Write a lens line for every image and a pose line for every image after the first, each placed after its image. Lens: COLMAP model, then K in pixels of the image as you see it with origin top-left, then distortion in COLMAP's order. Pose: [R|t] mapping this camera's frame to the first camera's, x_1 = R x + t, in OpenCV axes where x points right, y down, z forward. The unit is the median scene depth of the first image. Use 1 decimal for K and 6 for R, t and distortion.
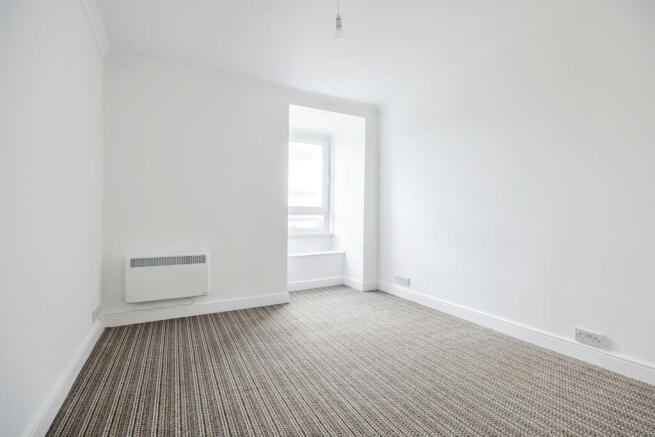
lens RADIAL K [[316.5, 0, 327.4], [0, 316.5, 214.9], [0, 0, 1]] dist [-0.003621, -0.000051]
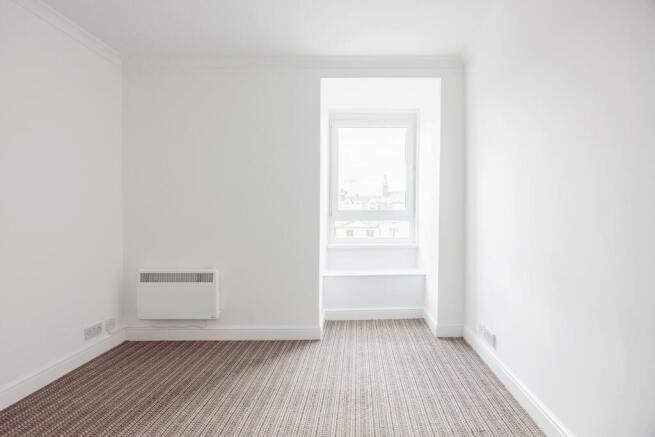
lens RADIAL K [[316.5, 0, 332.4], [0, 316.5, 217.4], [0, 0, 1]] dist [-0.003621, -0.000051]
pose [[0.881063, -0.008384, -0.472925, 0.304632], [0.012860, 0.999898, 0.006231, -0.025264], [0.472824, -0.011572, 0.881081, 0.392953]]
